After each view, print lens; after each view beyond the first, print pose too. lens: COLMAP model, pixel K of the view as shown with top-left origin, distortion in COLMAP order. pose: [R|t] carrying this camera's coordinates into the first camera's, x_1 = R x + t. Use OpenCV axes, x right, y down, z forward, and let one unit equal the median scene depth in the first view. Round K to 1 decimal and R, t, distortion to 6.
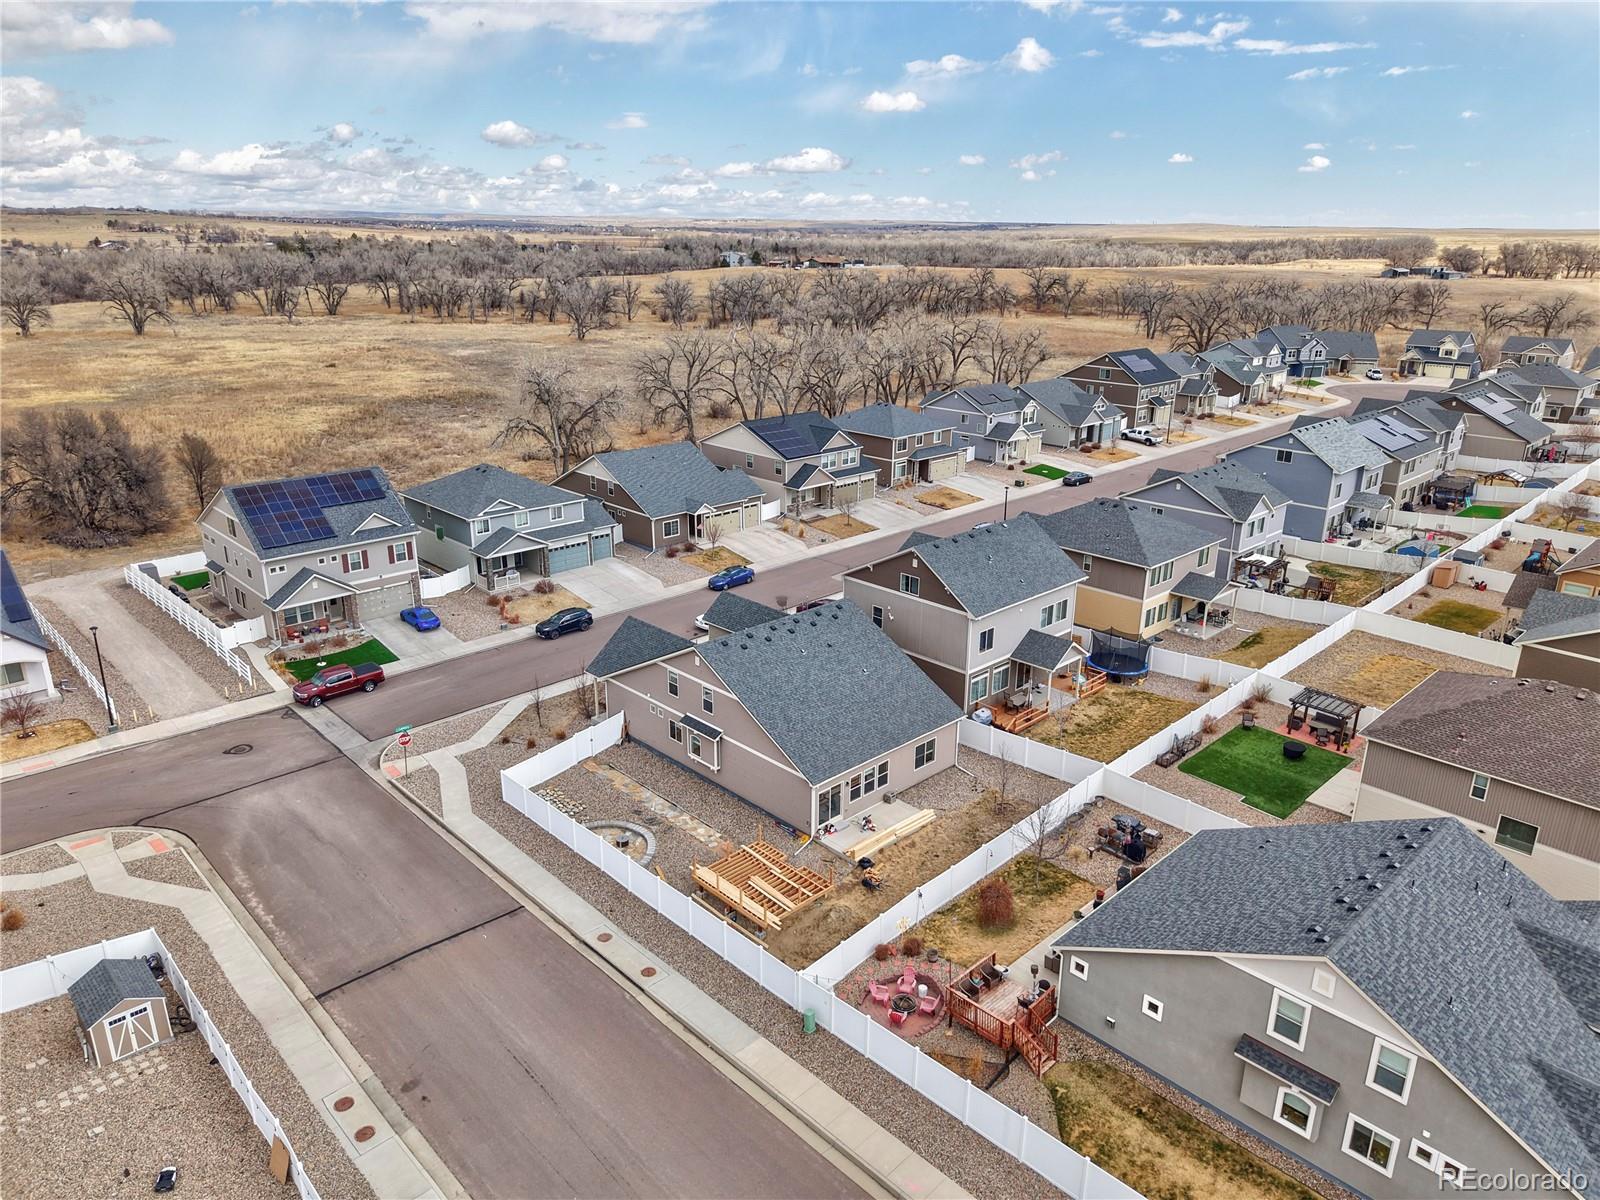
lens RADIAL K [[1073.3, 0, 793.7], [0, 1073.3, 596.4], [0, 0, 1]] dist [0.027933, -0.029200]
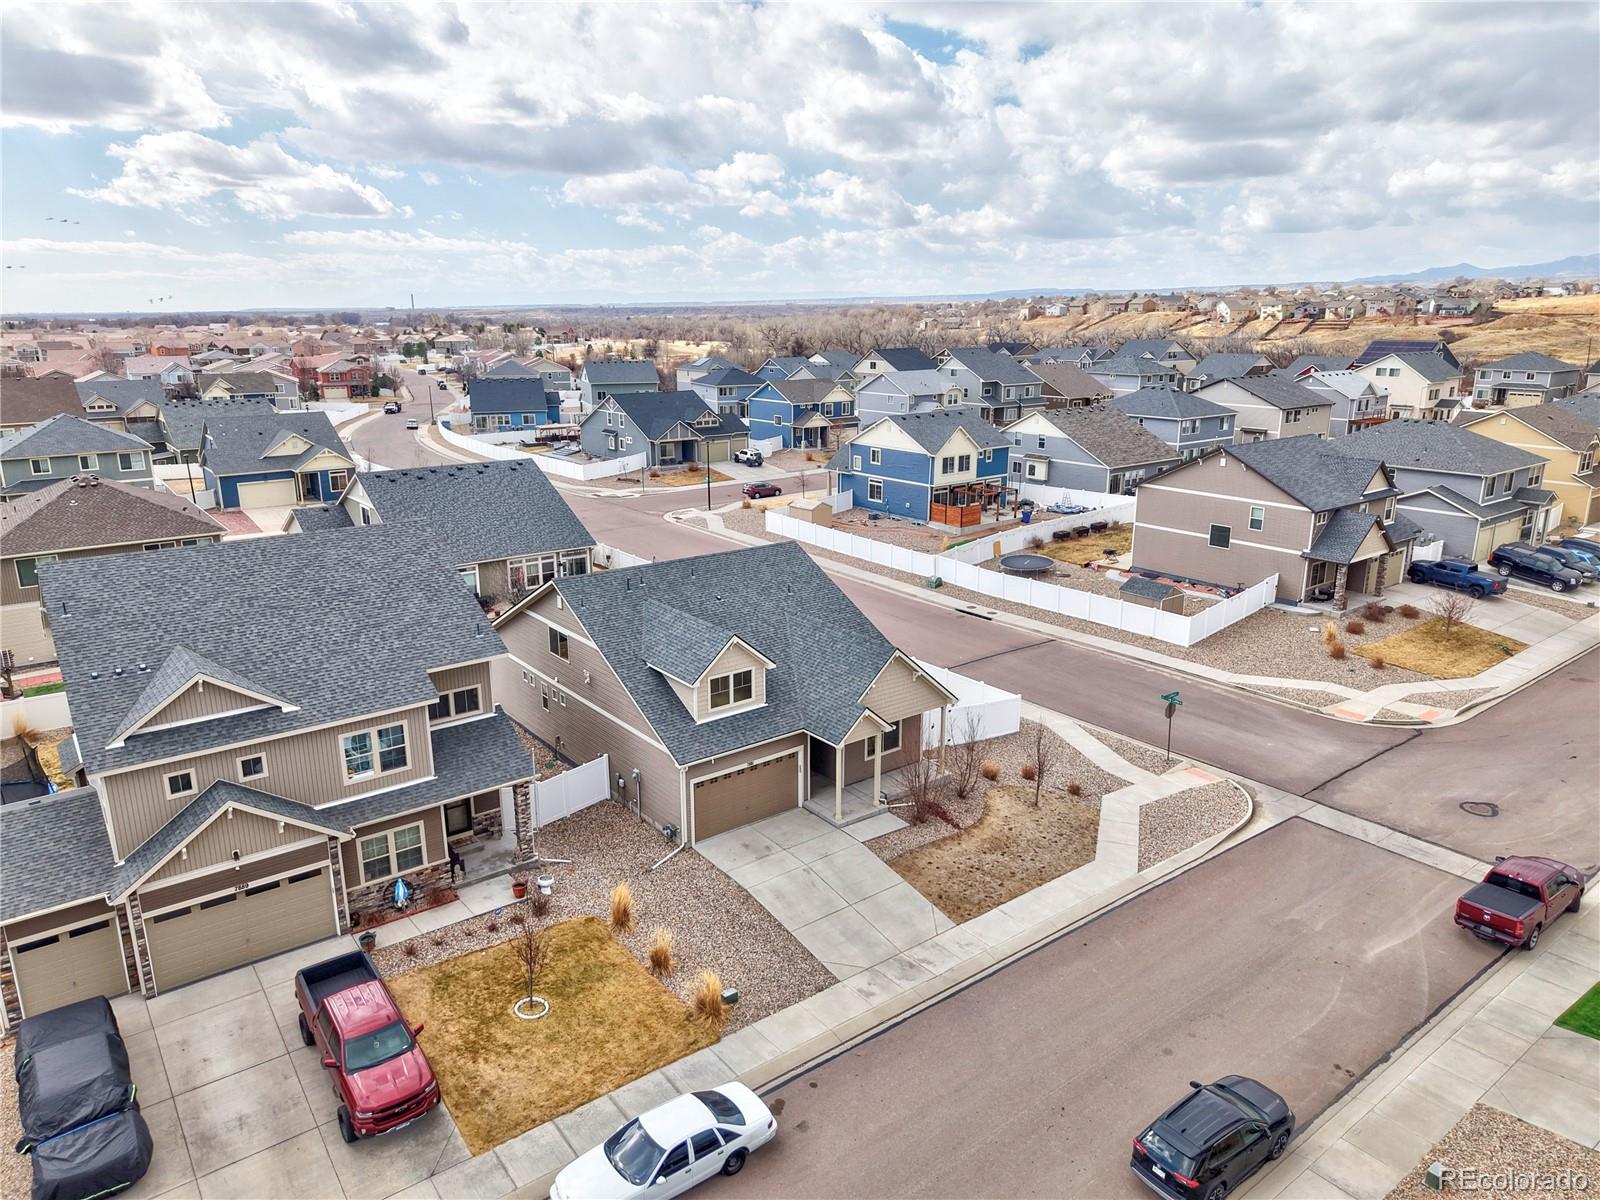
lens RADIAL K [[1073.3, 0, 793.7], [0, 1073.3, 596.4], [0, 0, 1]] dist [0.027933, -0.029200]
pose [[-0.994224, -0.035189, 0.101397, -0.128859], [0.026561, 0.834678, 0.550098, -0.275174], [-0.103991, 0.549614, -0.828921, 1.228457]]
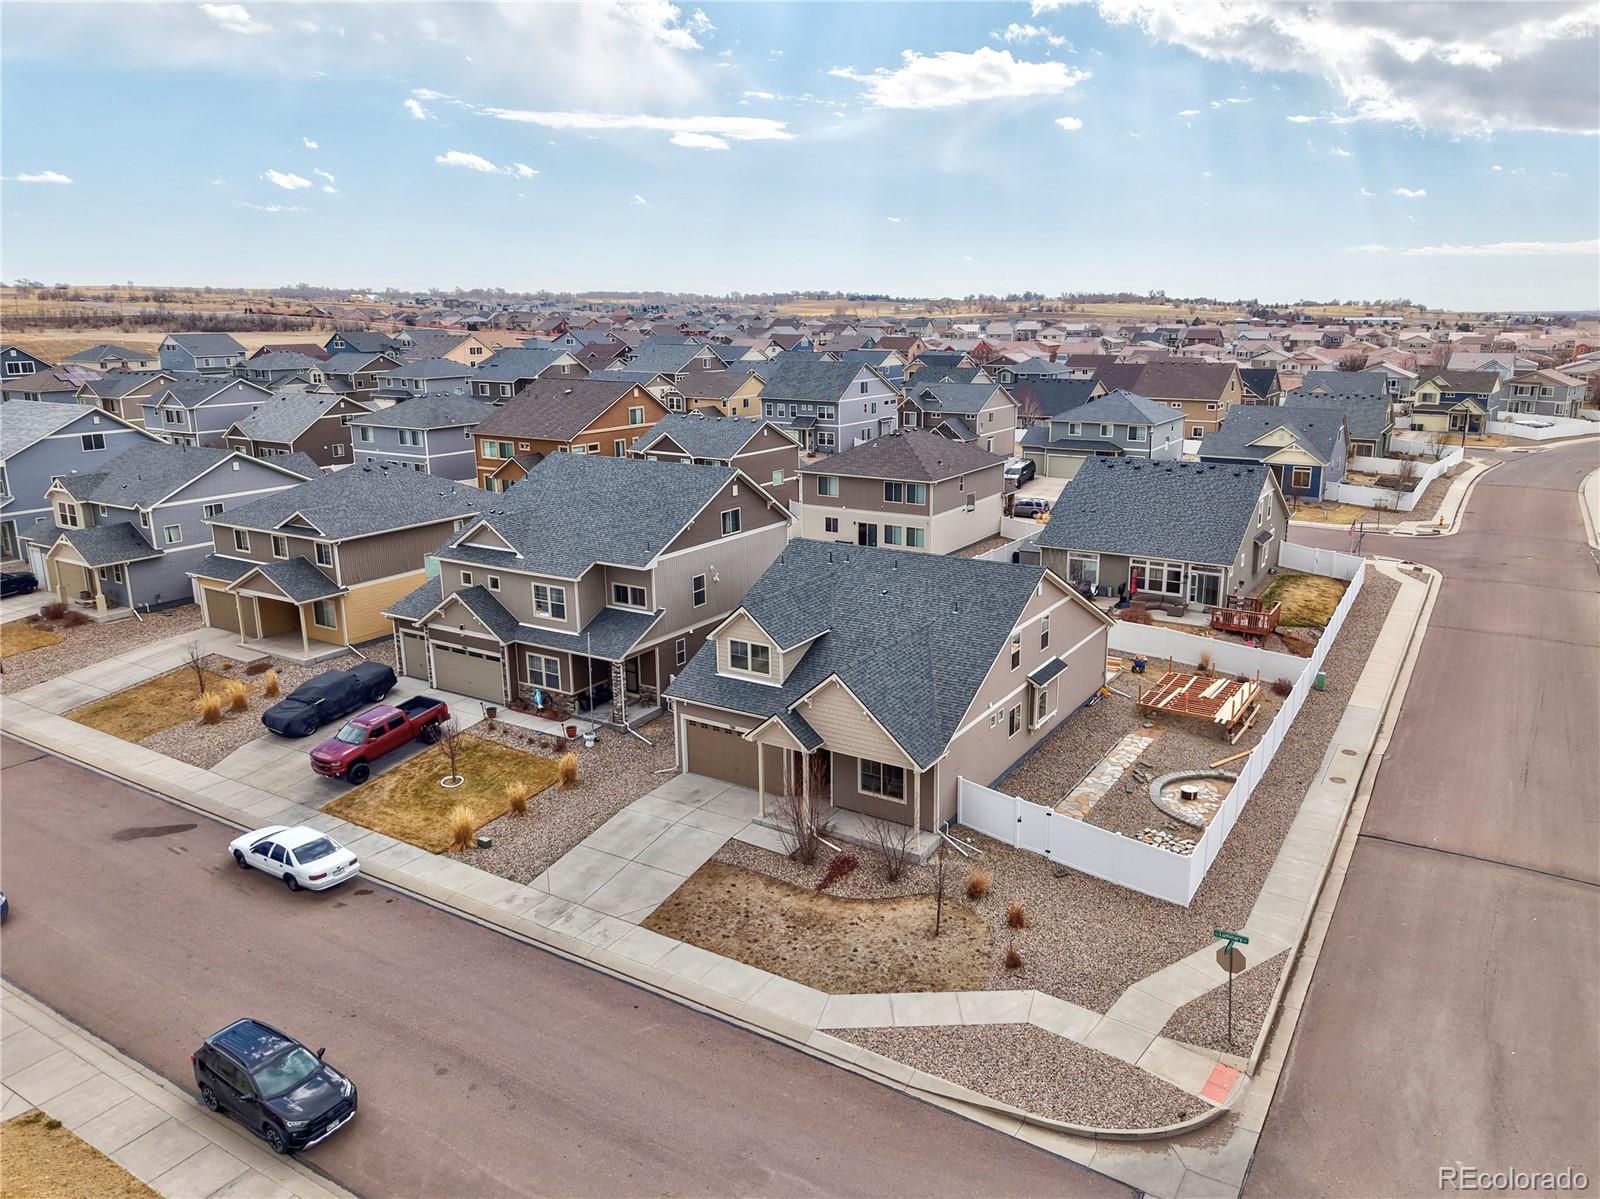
lens RADIAL K [[1103.9, 0, 875.9], [0, 1103.9, 547.8], [0, 0, 1]] dist [0.011735, 0.002023]
pose [[-0.279182, -0.210836, 0.936806, -0.551916], [0.305456, 0.905421, 0.294803, -0.162184], [-0.910359, 0.368457, -0.188376, 0.883498]]
